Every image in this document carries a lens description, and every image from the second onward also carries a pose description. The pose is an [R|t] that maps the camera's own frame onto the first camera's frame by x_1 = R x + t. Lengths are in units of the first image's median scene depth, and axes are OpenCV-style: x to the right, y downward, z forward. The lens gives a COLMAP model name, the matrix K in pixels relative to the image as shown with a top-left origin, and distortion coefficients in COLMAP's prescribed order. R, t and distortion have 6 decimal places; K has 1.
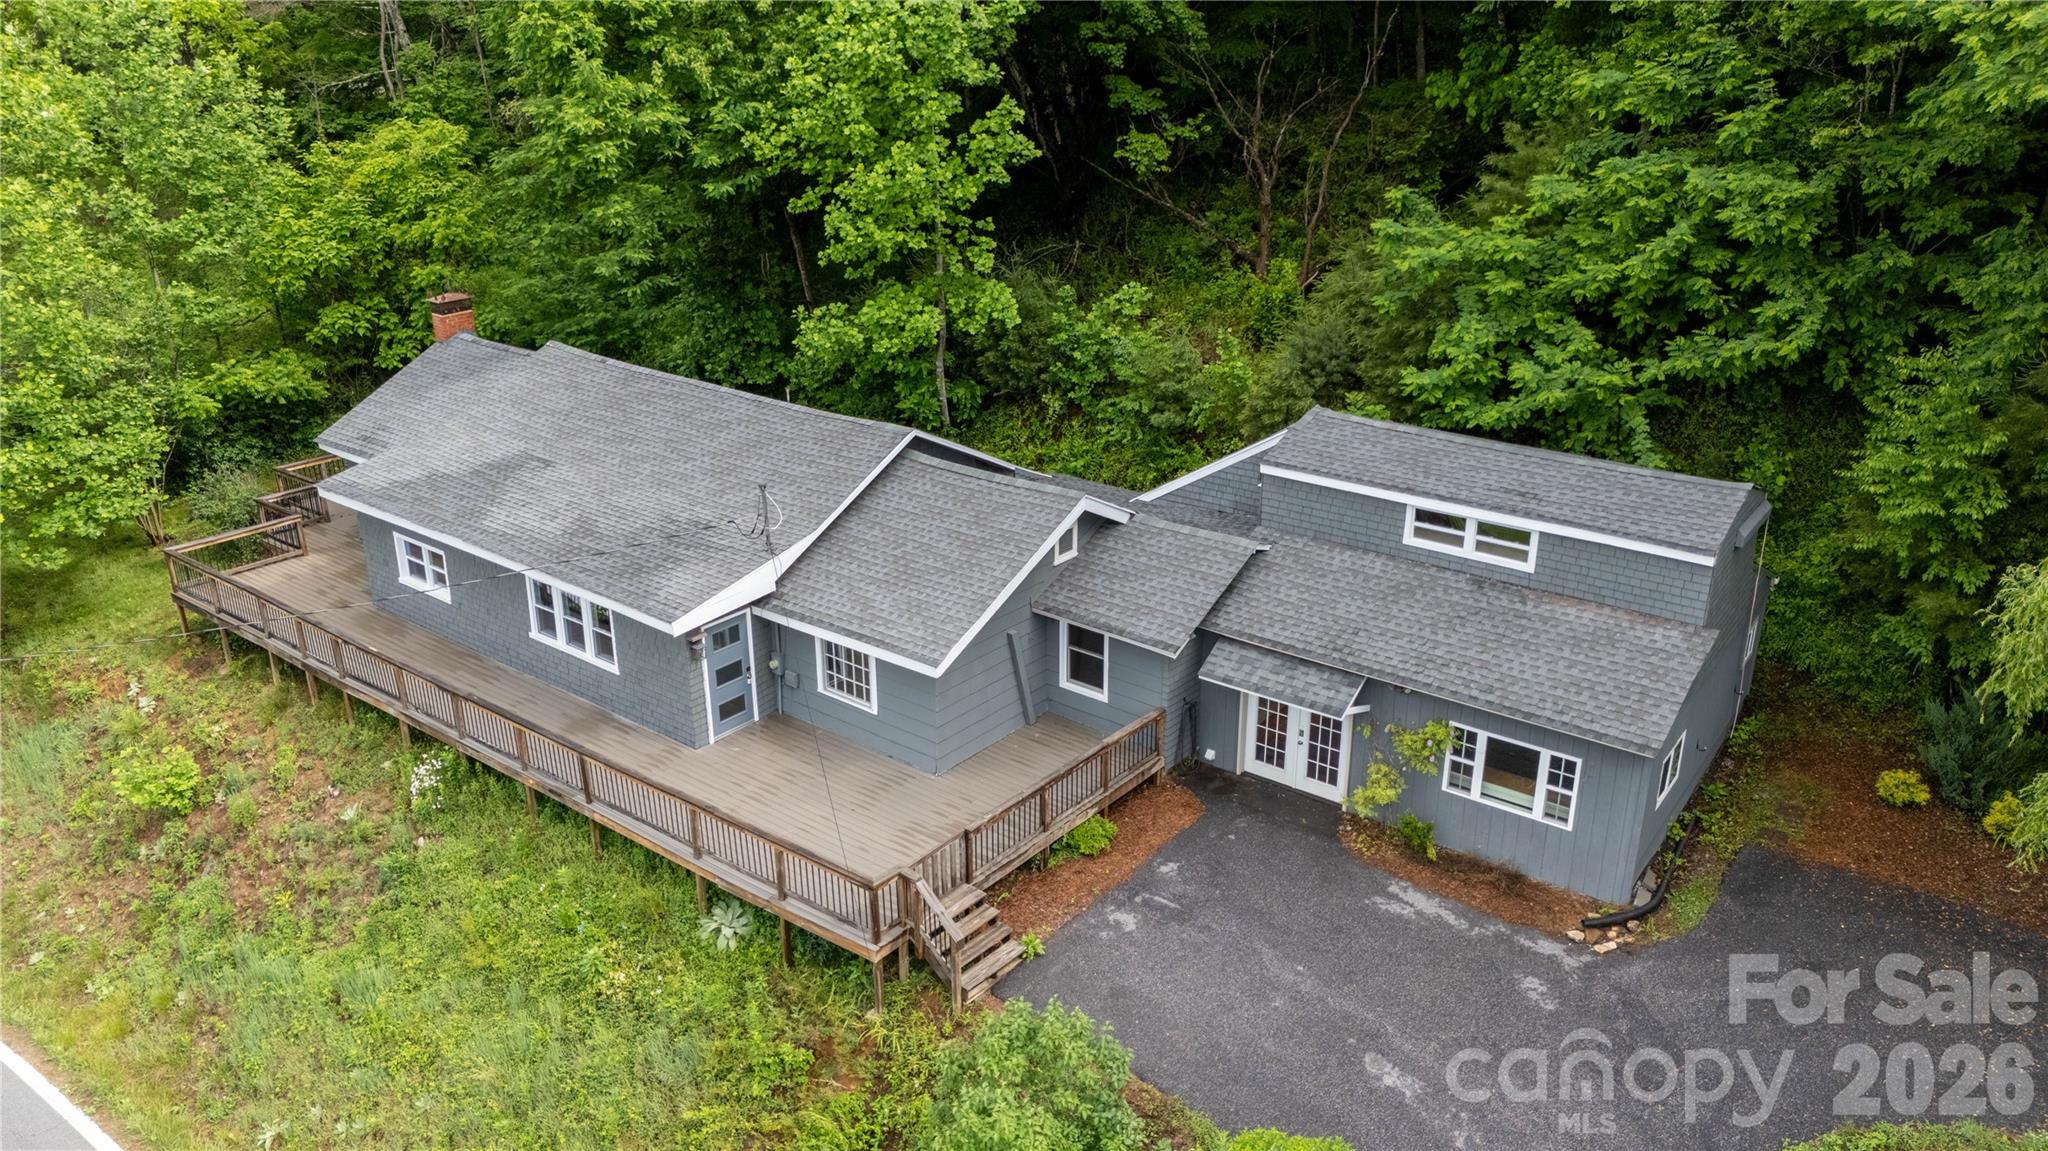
lens RADIAL K [[1508.9, 0, 1011.4], [0, 1508.9, 578.1], [0, 0, 1]] dist [0.063357, -0.048997]
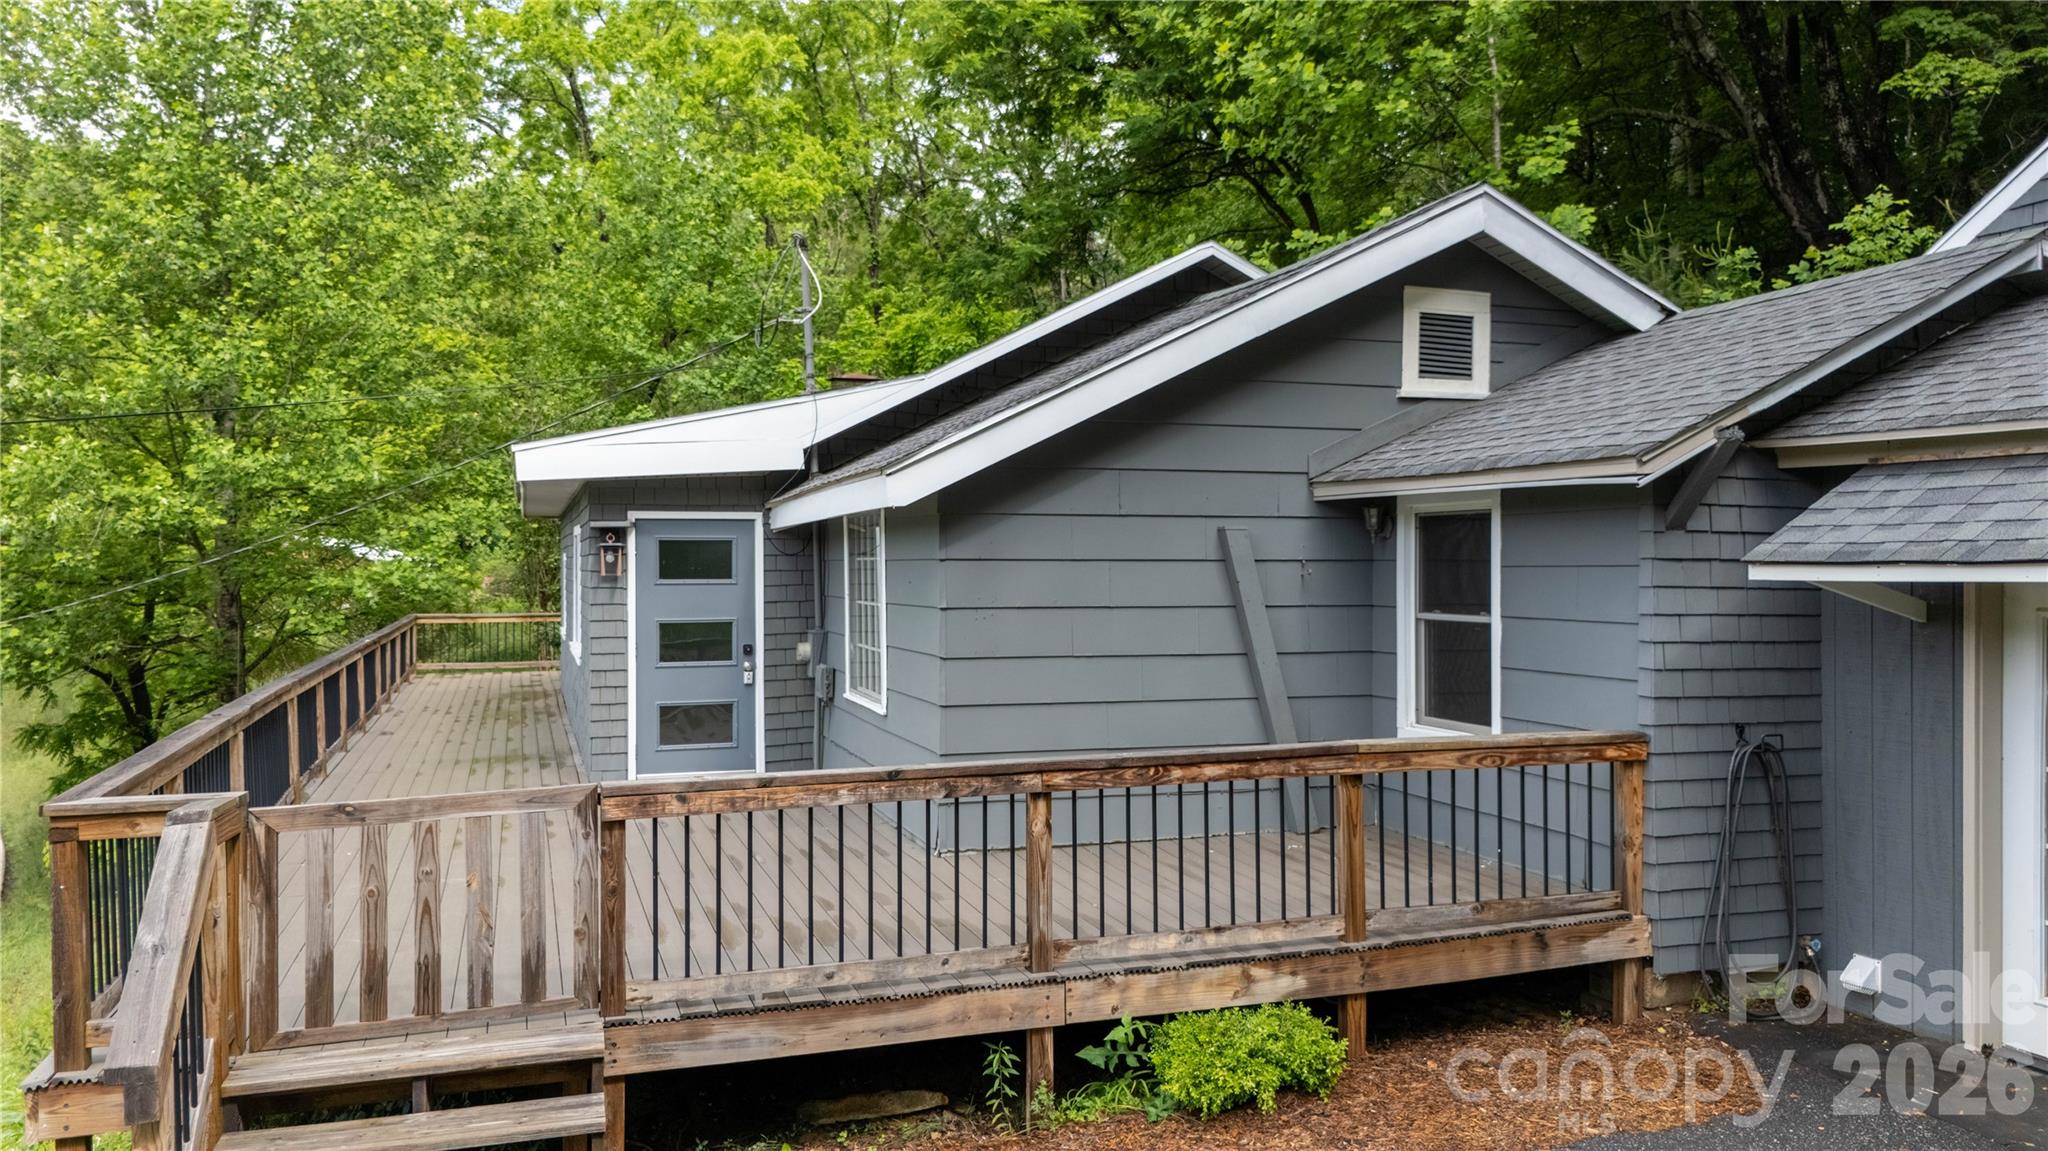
lens RADIAL K [[1508.9, 0, 1033.8], [0, 1508.9, 572.3], [0, 0, 1]] dist [0.063357, -0.048997]
pose [[0.843545, 0.006157, -0.537024, 0.172520], [-0.204629, 0.928192, -0.310785, 0.187420], [0.496547, 0.372052, 0.784231, 0.757743]]
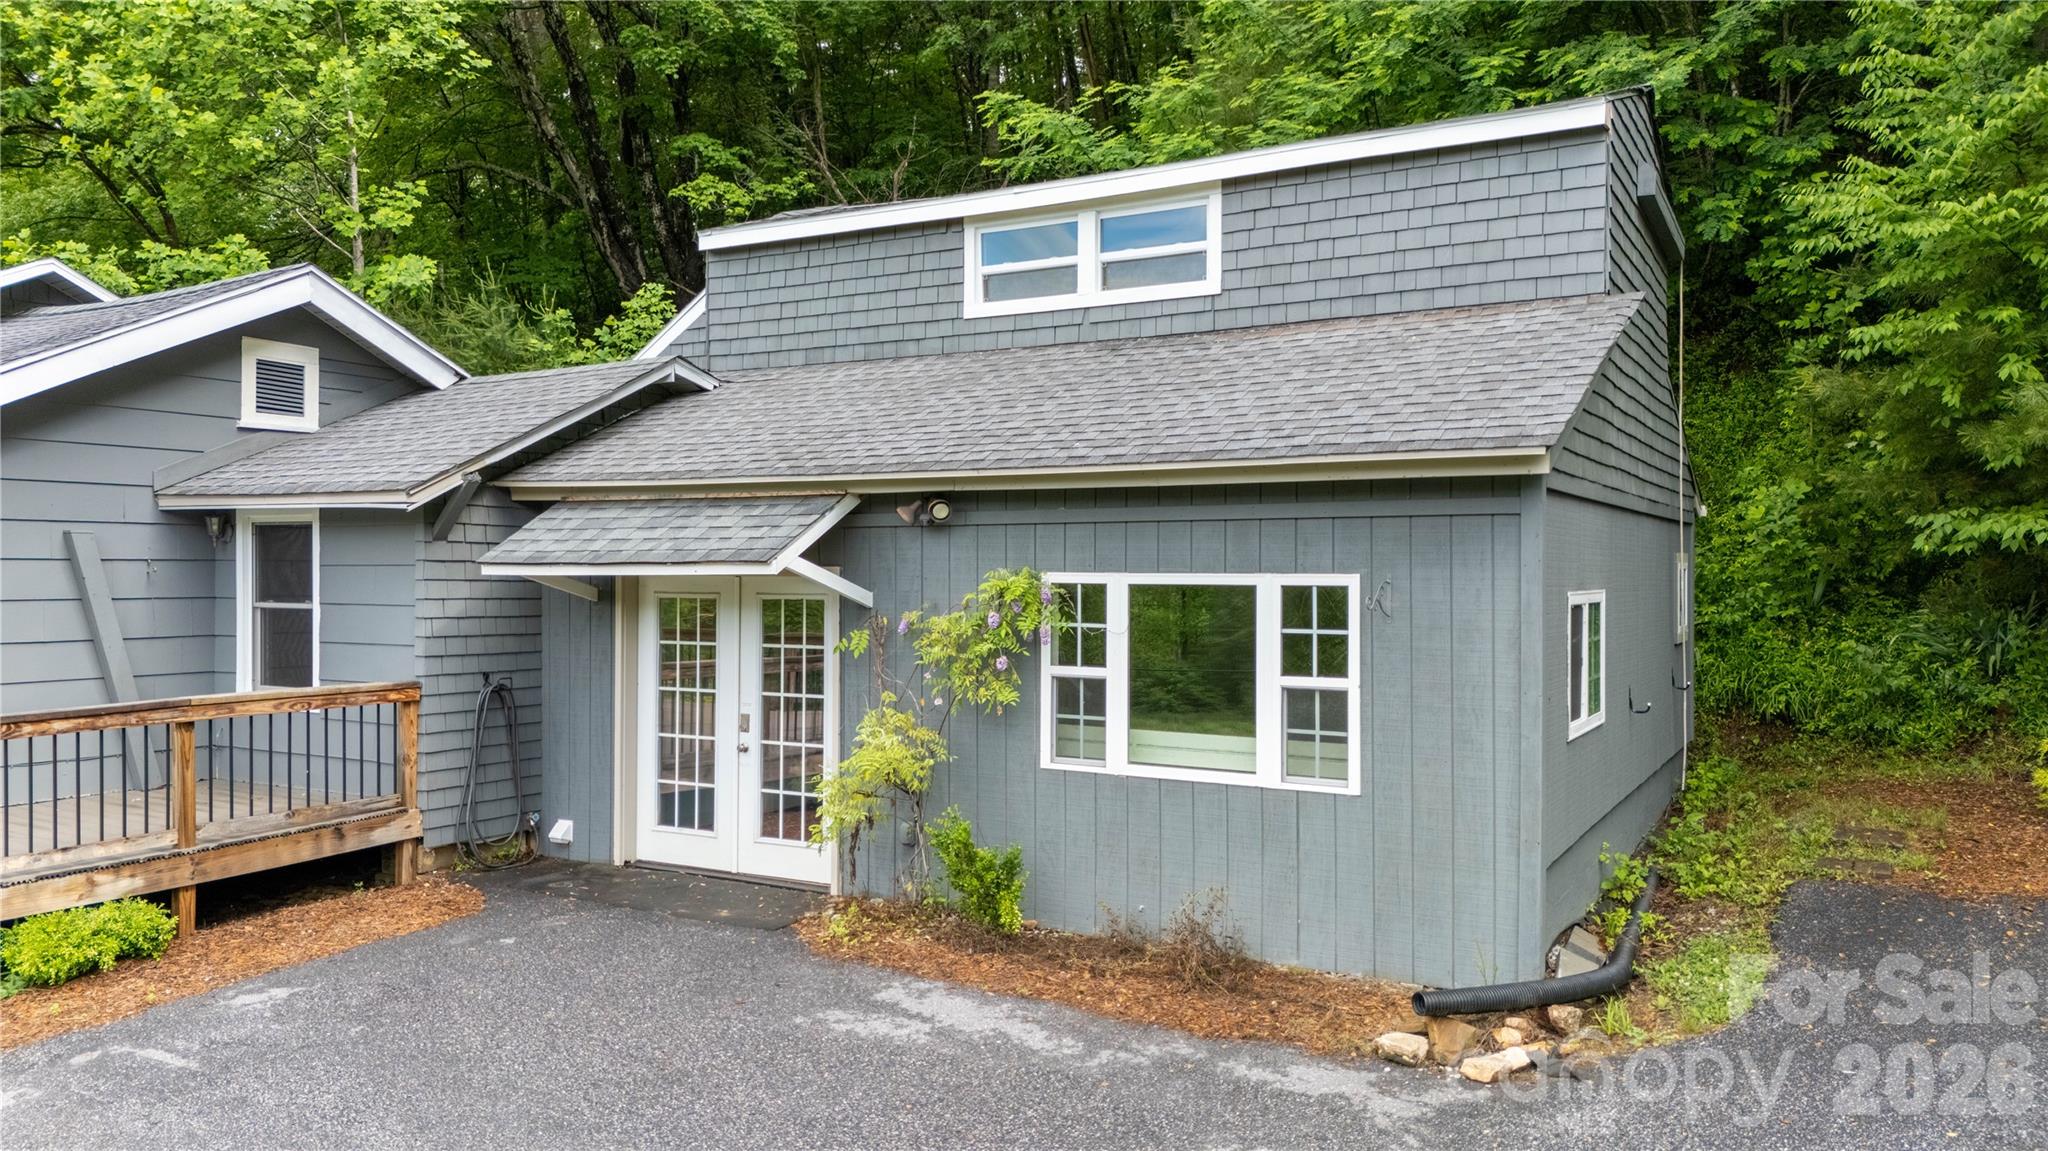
lens RADIAL K [[1508.9, 0, 1021.0], [0, 1508.9, 572.8], [0, 0, 1]] dist [0.063357, -0.048997]
pose [[0.993056, 0.006045, 0.117489, 0.235068], [0.038121, 0.928258, -0.369978, 0.239145], [-0.111297, 0.371888, 0.921582, 0.630003]]
